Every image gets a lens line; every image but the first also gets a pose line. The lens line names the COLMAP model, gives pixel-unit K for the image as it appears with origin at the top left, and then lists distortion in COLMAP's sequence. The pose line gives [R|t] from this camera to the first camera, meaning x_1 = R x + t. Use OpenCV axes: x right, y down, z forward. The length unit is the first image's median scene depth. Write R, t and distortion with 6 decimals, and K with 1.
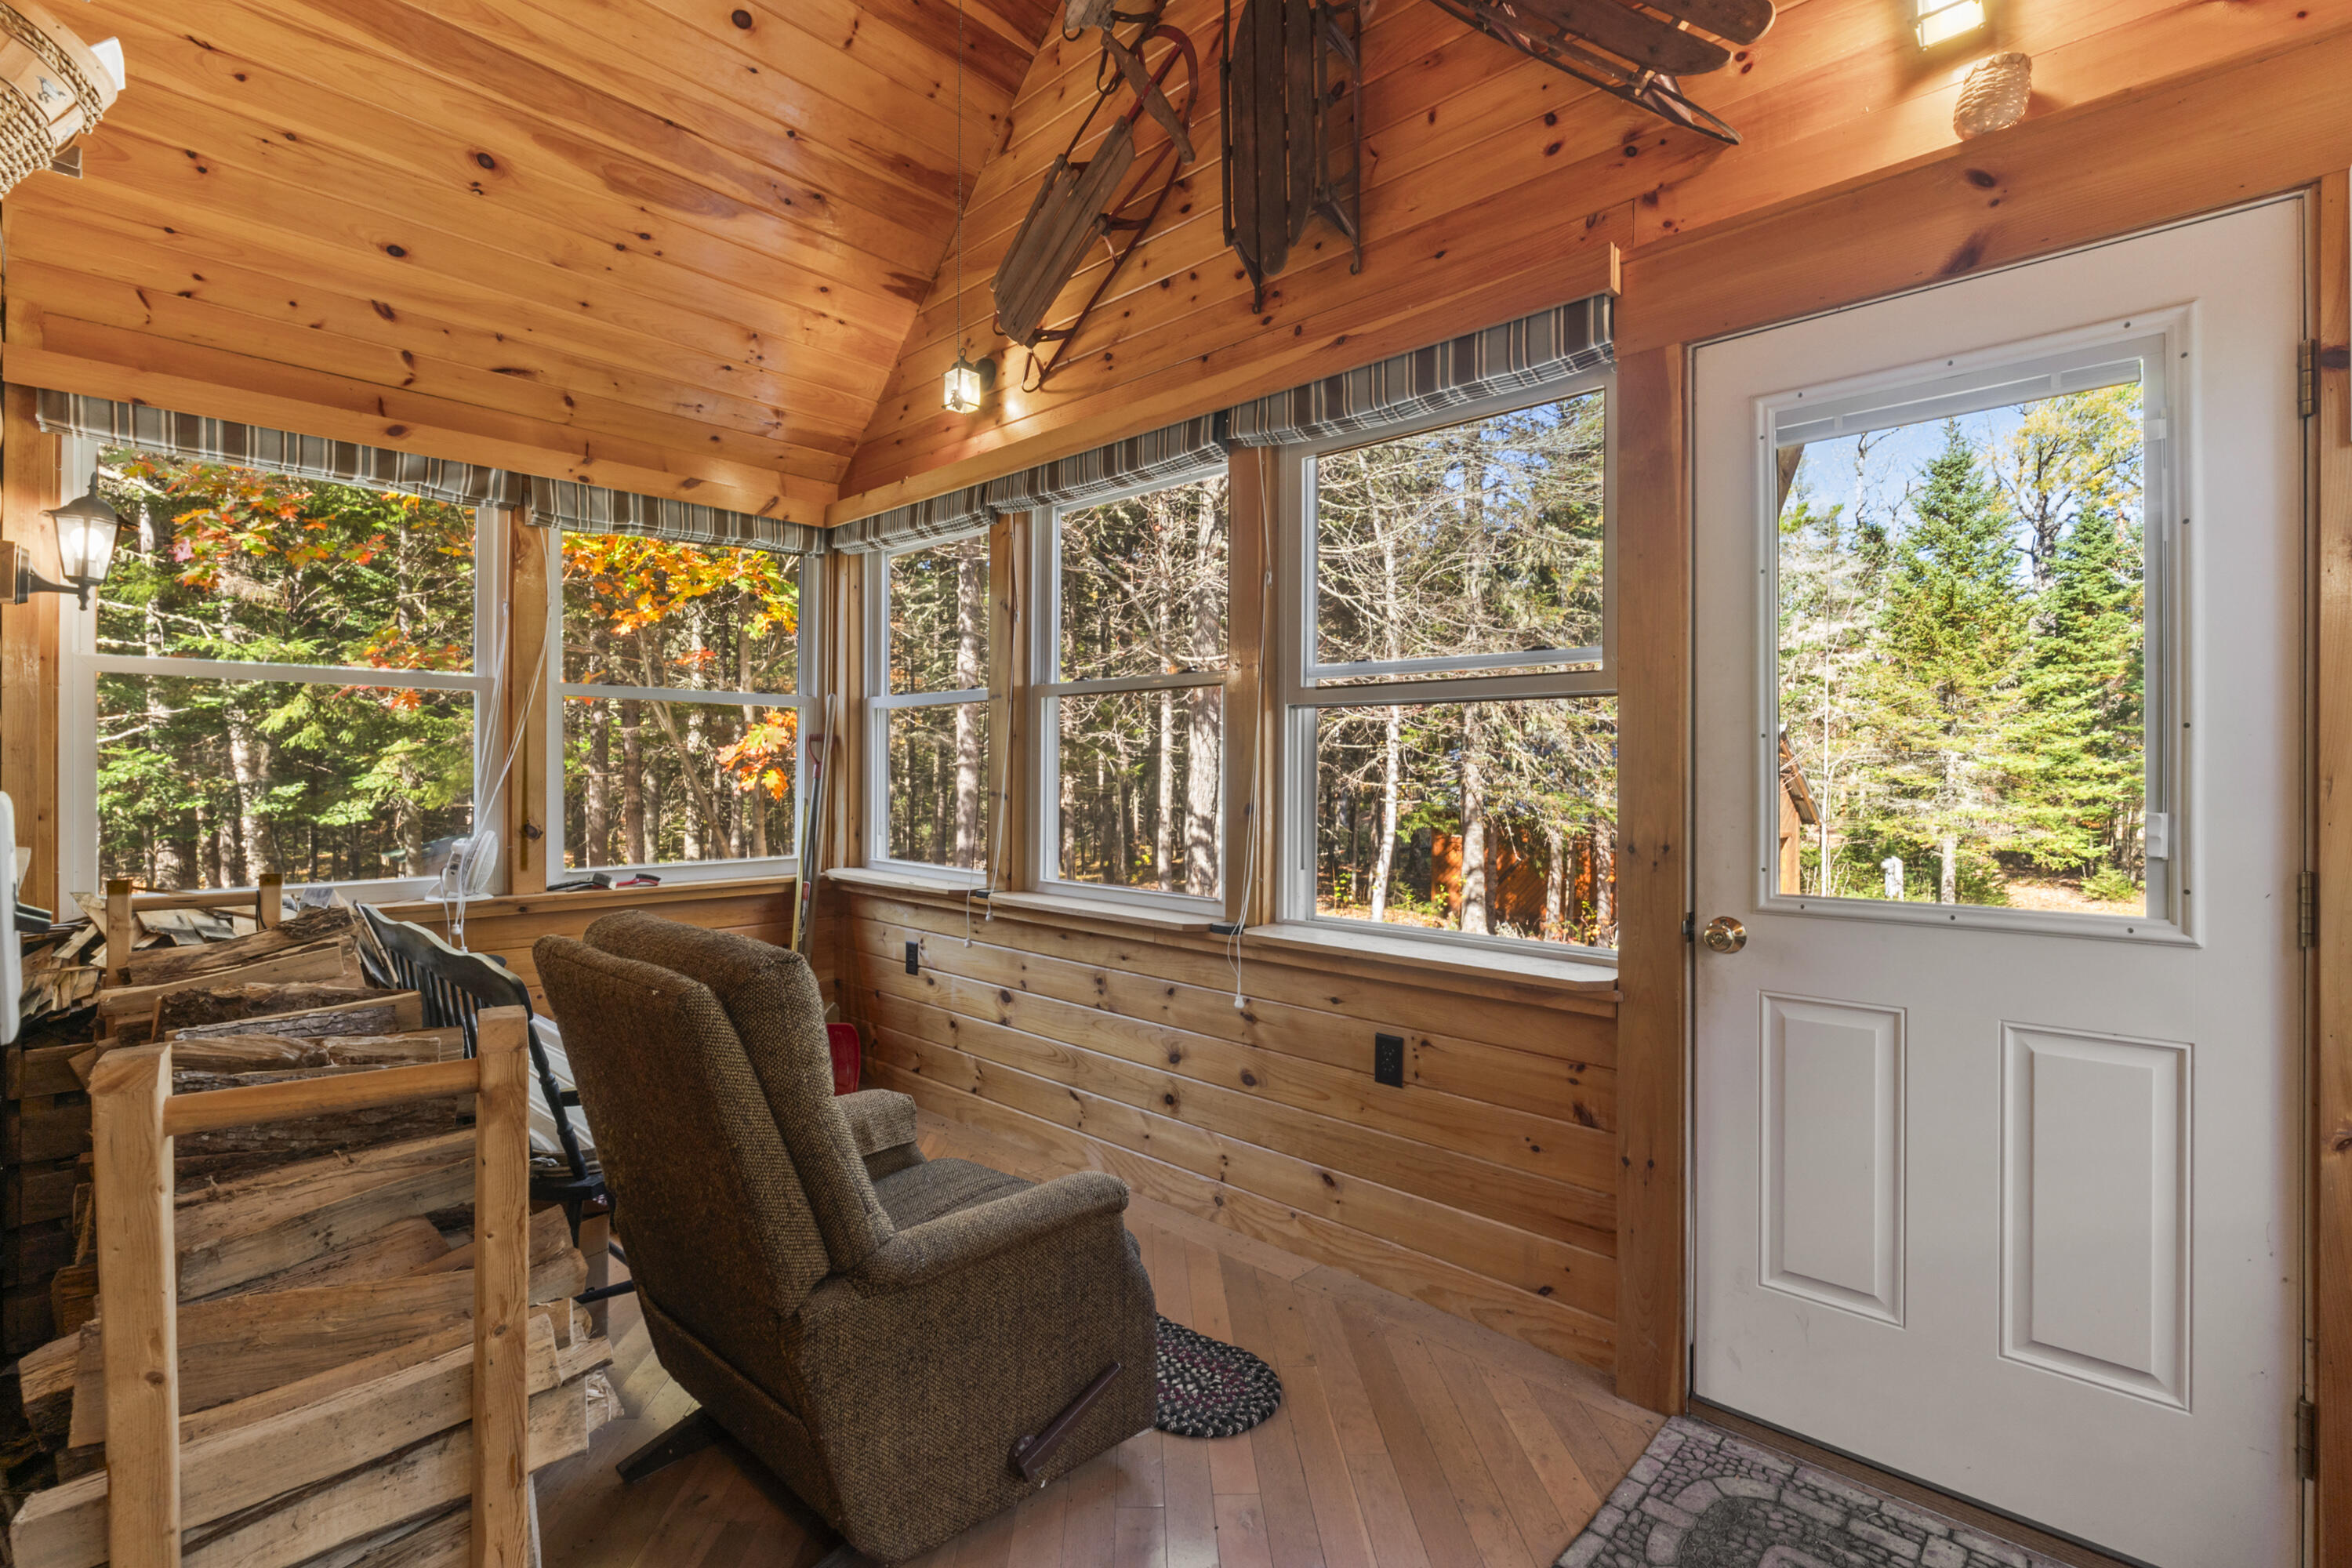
lens RADIAL K [[1045.6, 0, 1164.9], [0, 1045.6, 764.5], [0, 0, 1]] dist [-0.001614, -0.000327]
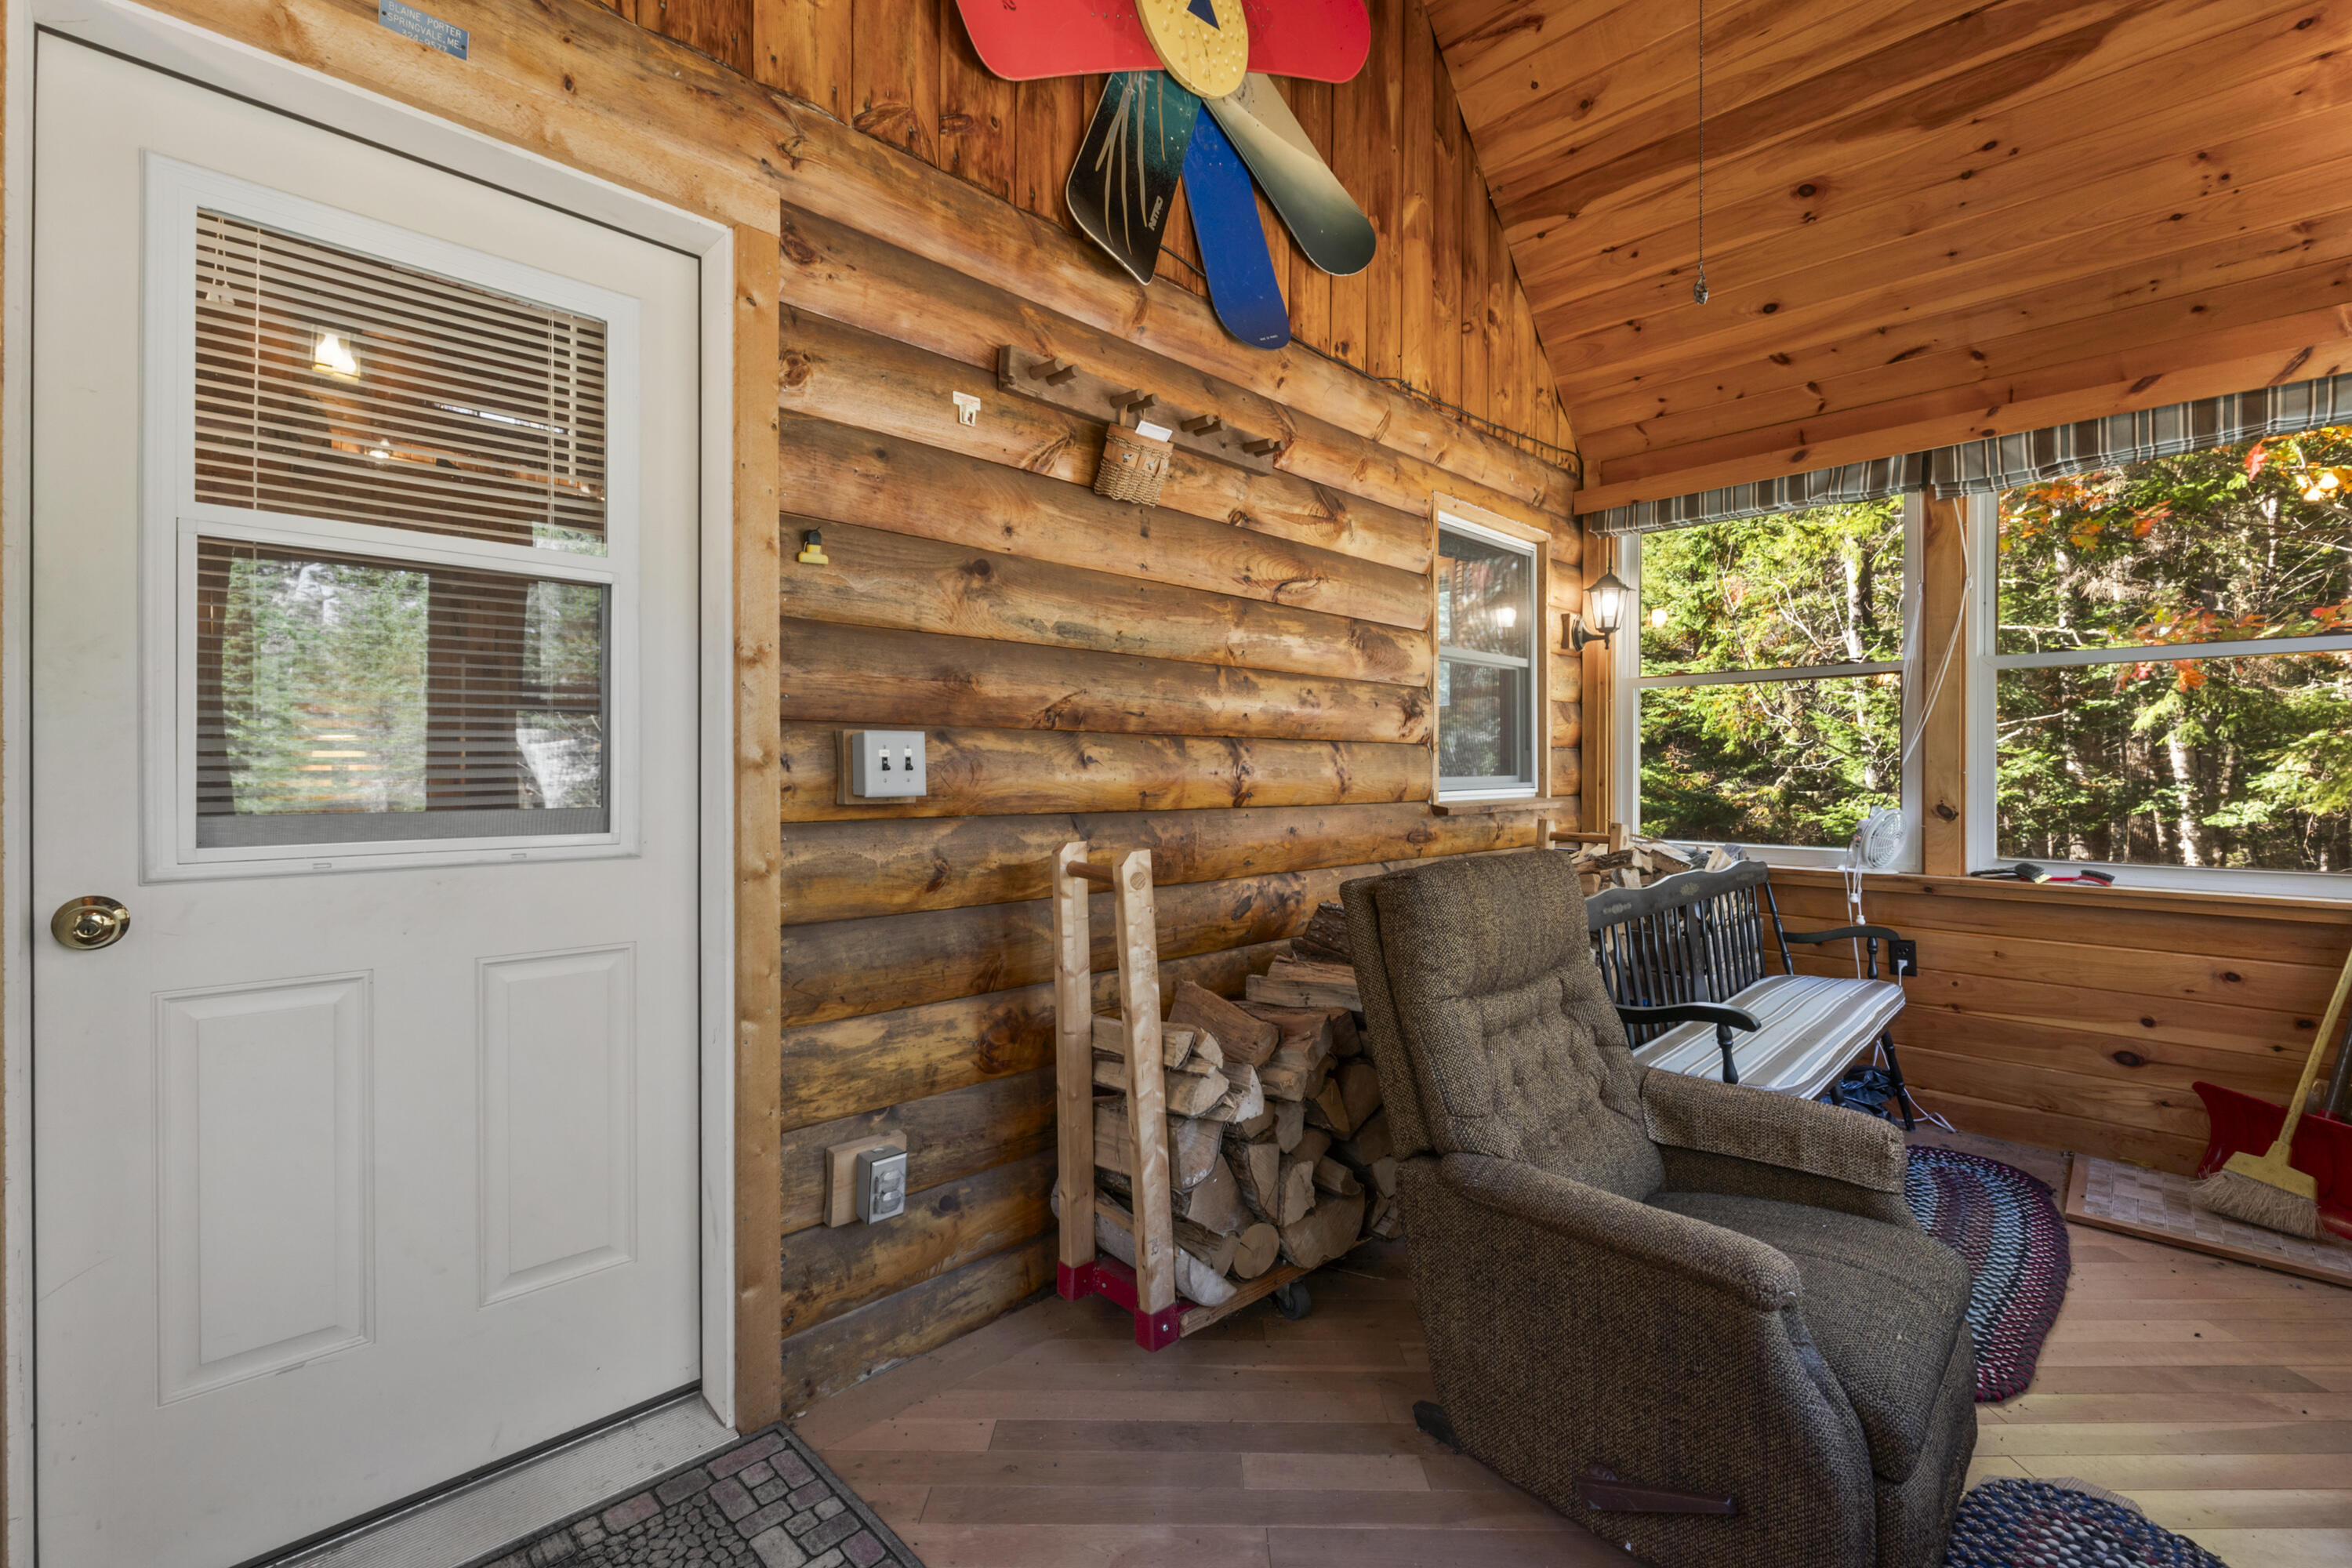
lens RADIAL K [[979.0, 0, 1175.7], [0, 979.0, 770.6], [0, 0, 1]] dist [-0.009918, 0.000724]
pose [[-0.014965, -0.002331, -0.999885, 0.326605], [0.003497, 0.999991, -0.002384, 0.025938], [0.999882, -0.003532, -0.014957, 0.305972]]
